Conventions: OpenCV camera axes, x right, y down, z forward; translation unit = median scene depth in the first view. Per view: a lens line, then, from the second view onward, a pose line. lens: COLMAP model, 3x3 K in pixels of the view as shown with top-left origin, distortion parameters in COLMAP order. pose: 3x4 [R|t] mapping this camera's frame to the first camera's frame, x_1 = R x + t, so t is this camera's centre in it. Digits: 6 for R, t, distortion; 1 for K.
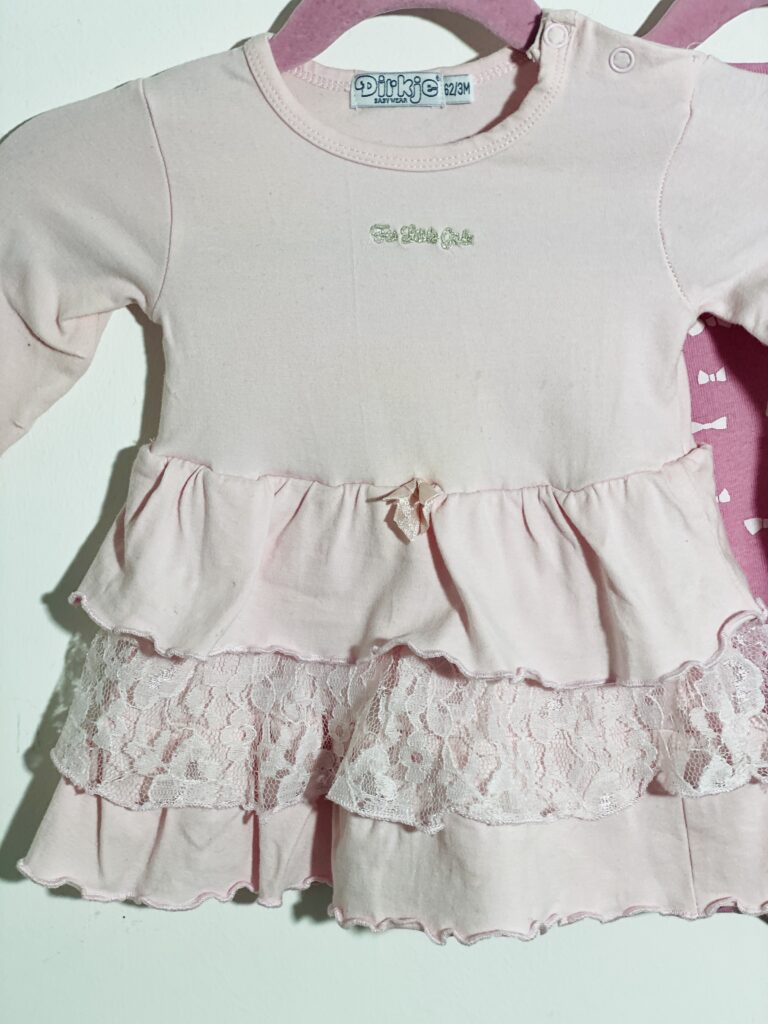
lens RADIAL K [[1605.0, 0, 383.7], [0, 1605.0, 473.7], [0, 0, 1]] dist [0.087672, 0.067316]
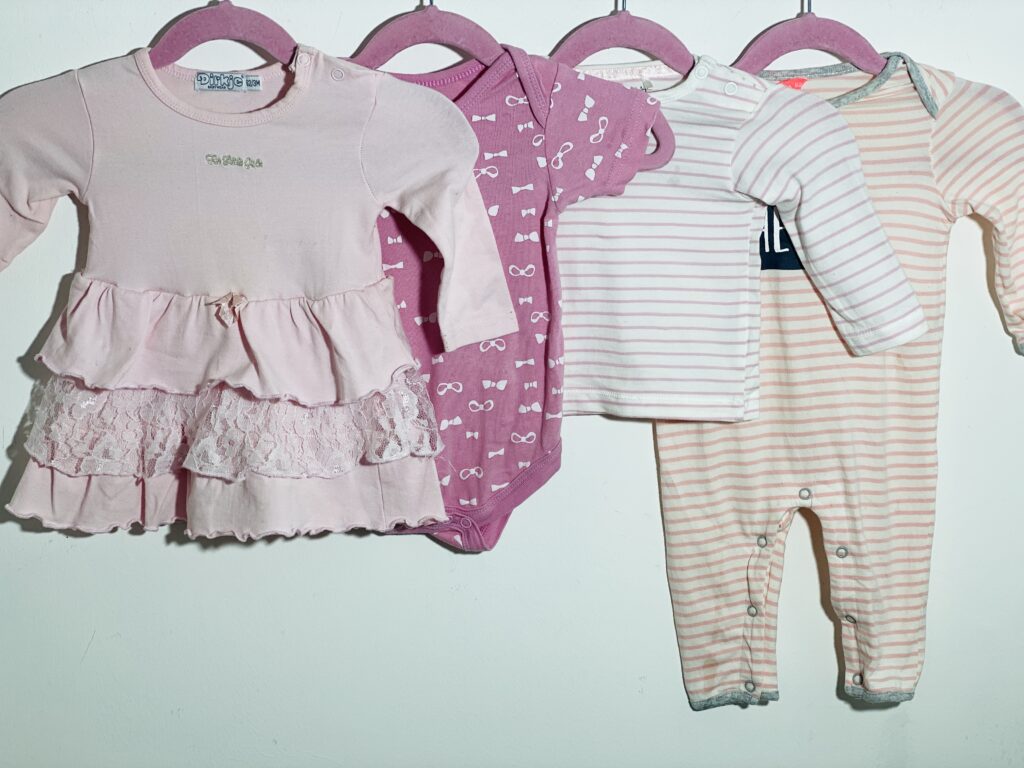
lens RADIAL K [[1527.5, 0, 515.9], [0, 1527.5, 362.5], [0, 0, 1]] dist [0.080888, 0.067766]
pose [[0.990136, 0.004426, 0.140037, 0.096305], [-0.008980, 0.999450, 0.031911, 0.023825], [-0.139819, -0.032854, 0.989632, -0.782887]]
